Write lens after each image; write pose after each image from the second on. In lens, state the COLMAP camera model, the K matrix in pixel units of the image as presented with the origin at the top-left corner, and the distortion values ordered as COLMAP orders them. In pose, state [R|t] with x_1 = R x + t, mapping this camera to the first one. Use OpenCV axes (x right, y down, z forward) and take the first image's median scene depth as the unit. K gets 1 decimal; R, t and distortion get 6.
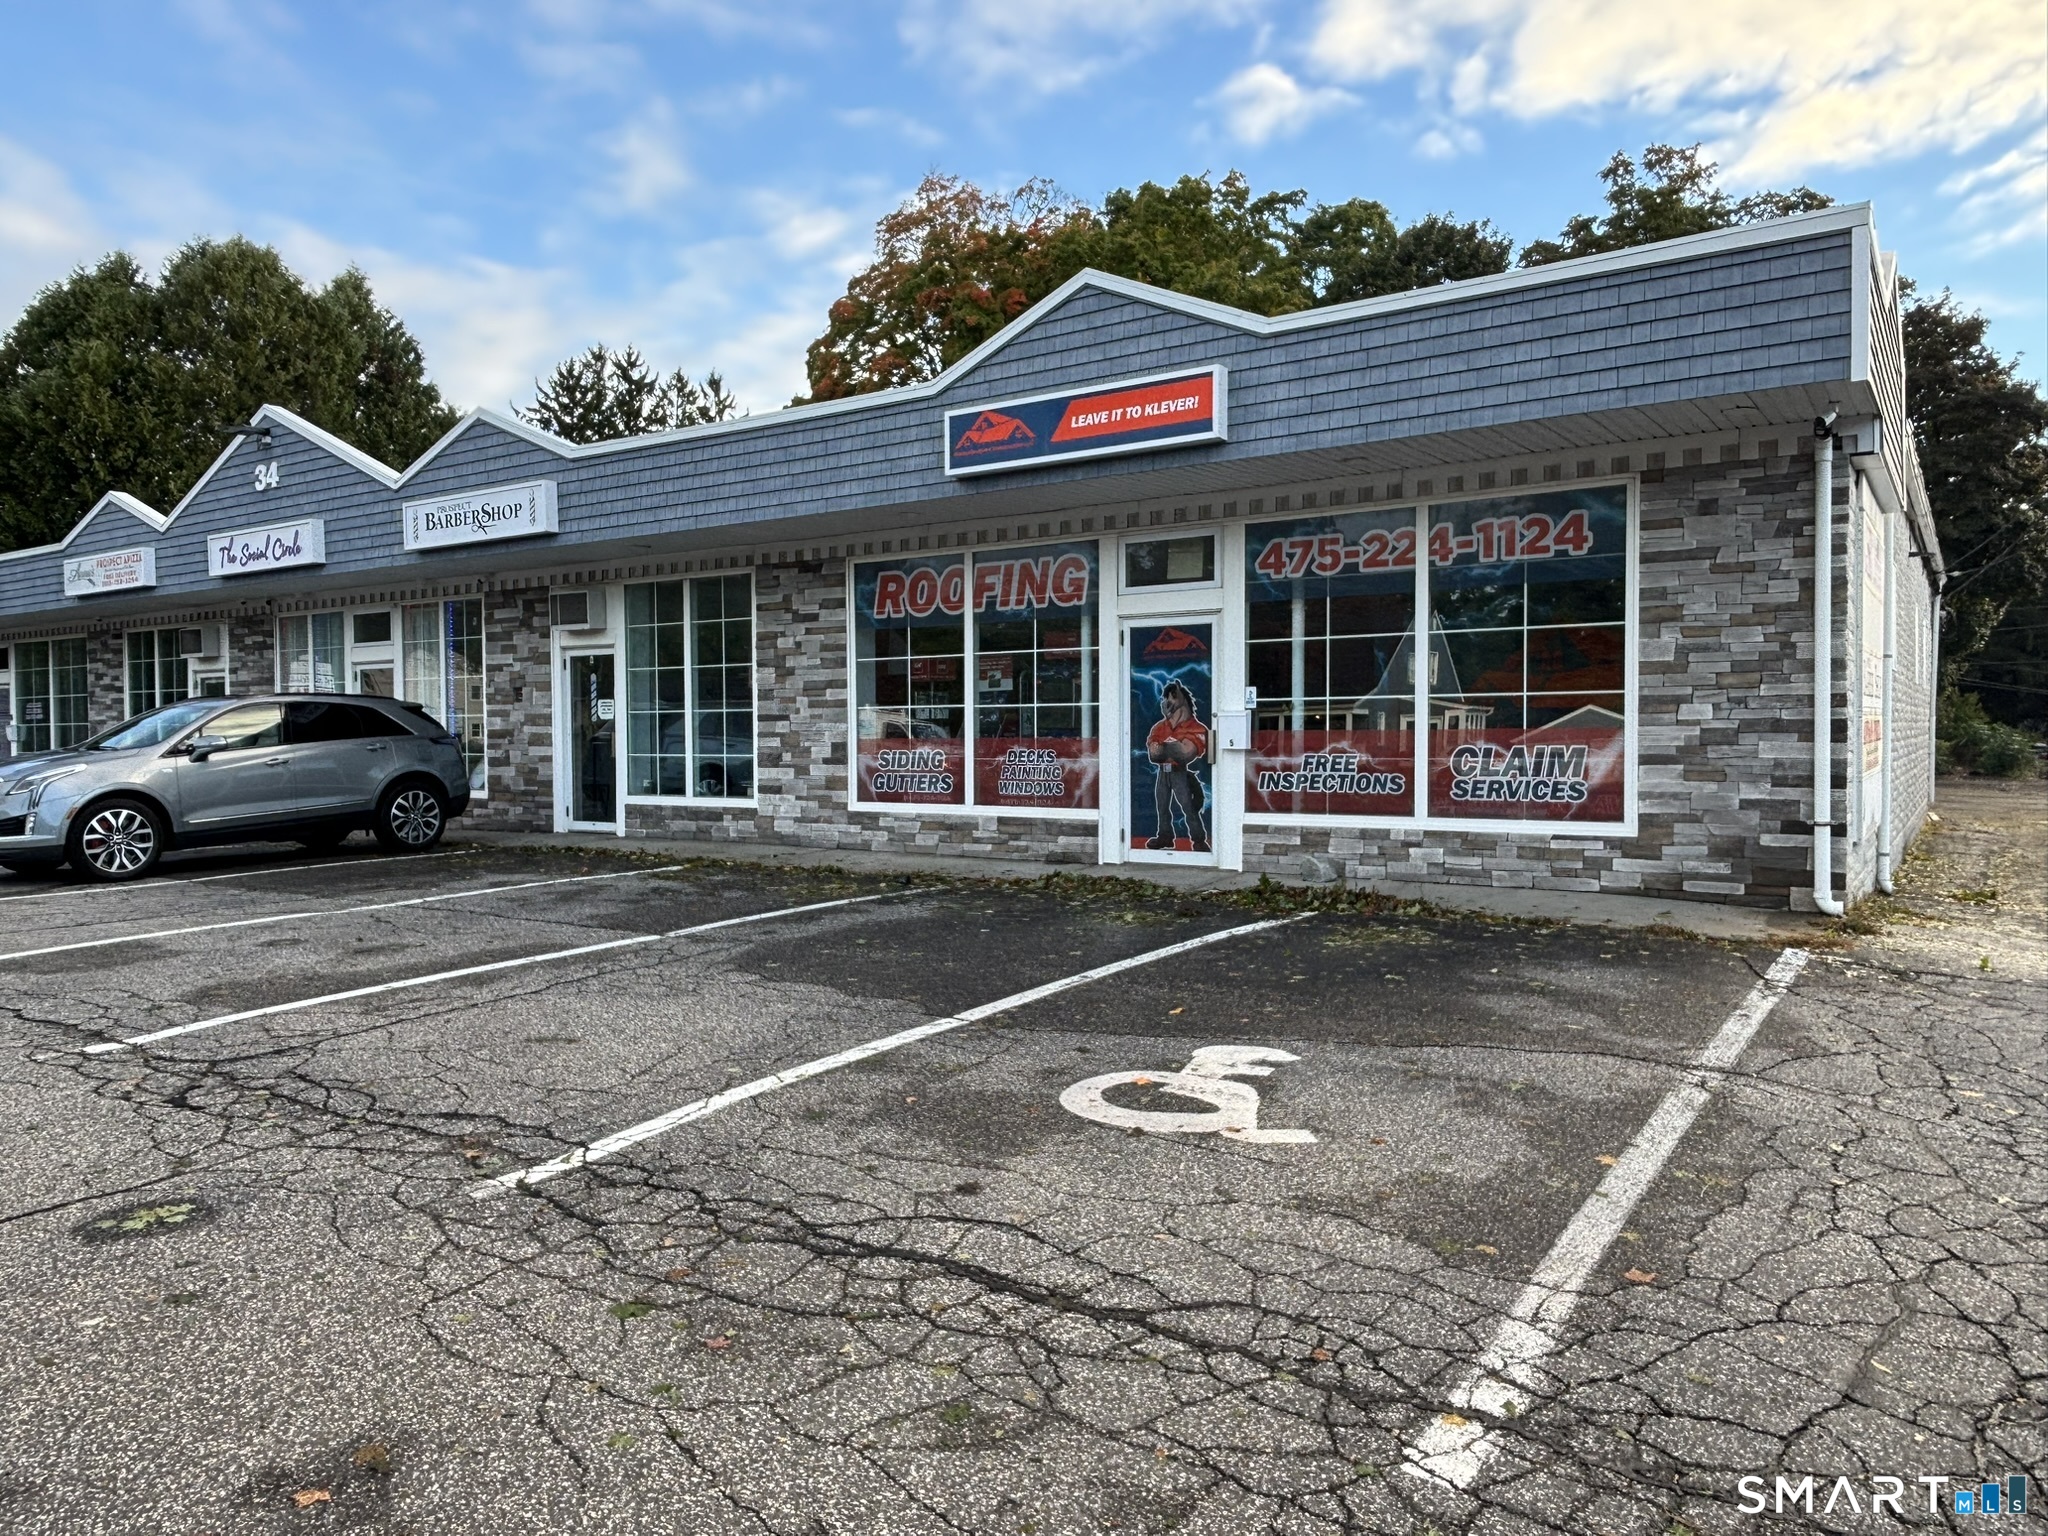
lens RADIAL K [[1383.0, 0, 1021.3], [0, 1383.0, 768.6], [0, 0, 1]] dist [0.079459, -0.131529]
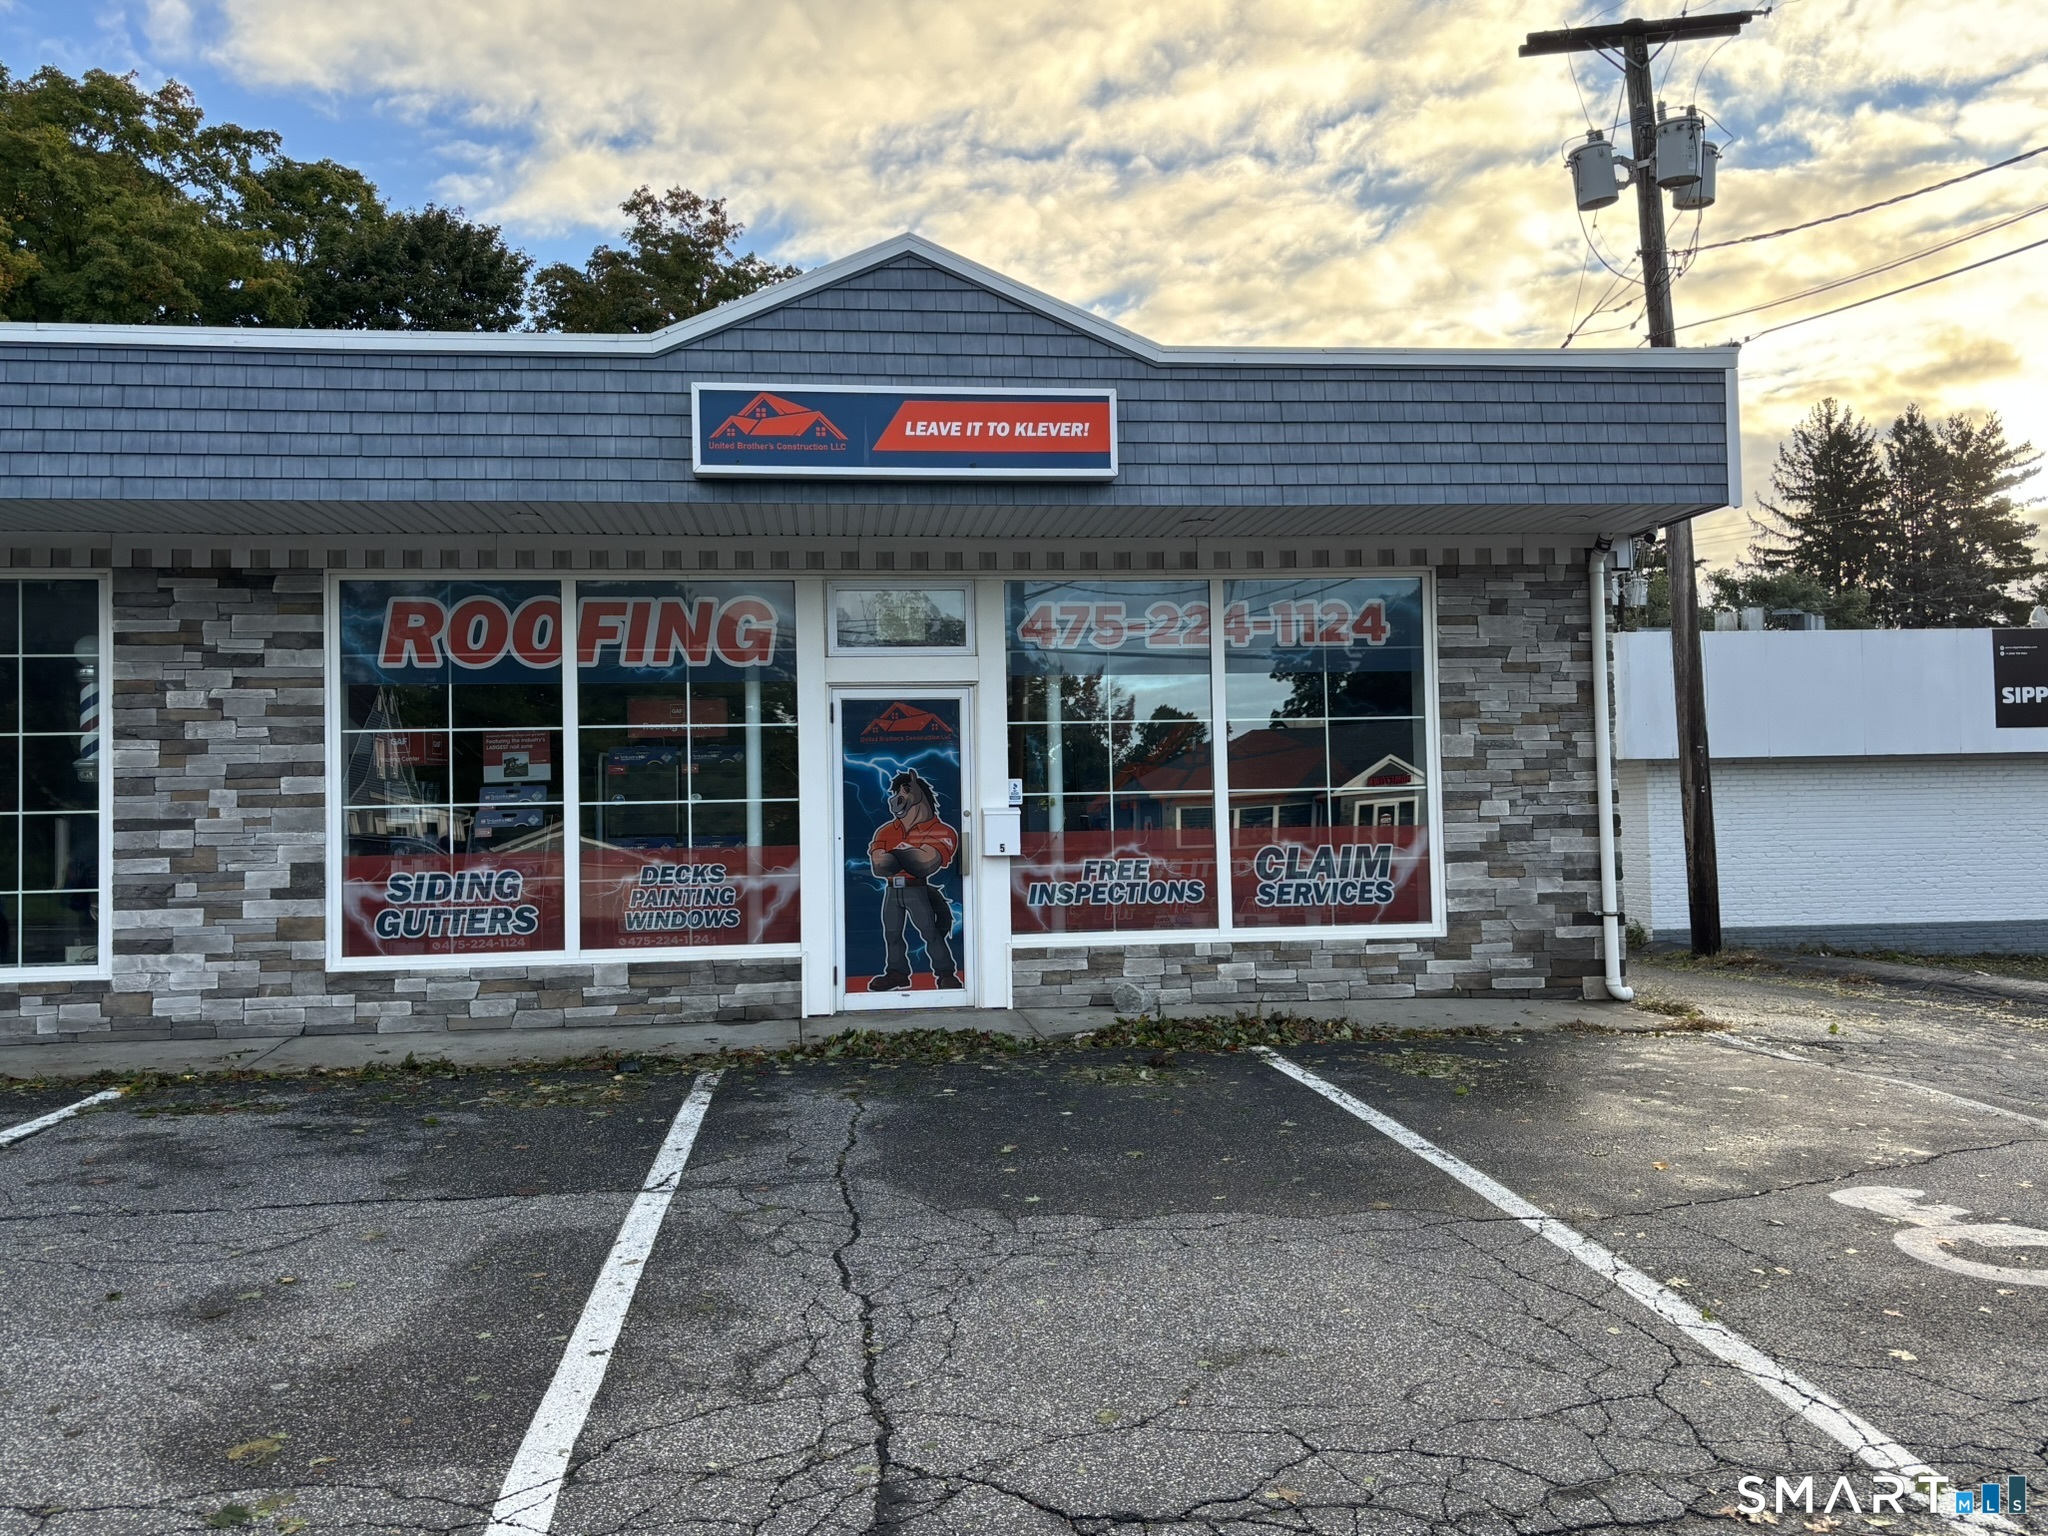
lens RADIAL K [[1670.8, 0, 1002.5], [0, 1670.8, 760.7], [0, 0, 1]] dist [0.096589, -0.140160]
pose [[0.751849, 0.014802, 0.659169, -0.467808], [0.031776, 0.997773, -0.058648, -0.011885], [-0.658569, 0.065040, 0.749704, 0.261078]]
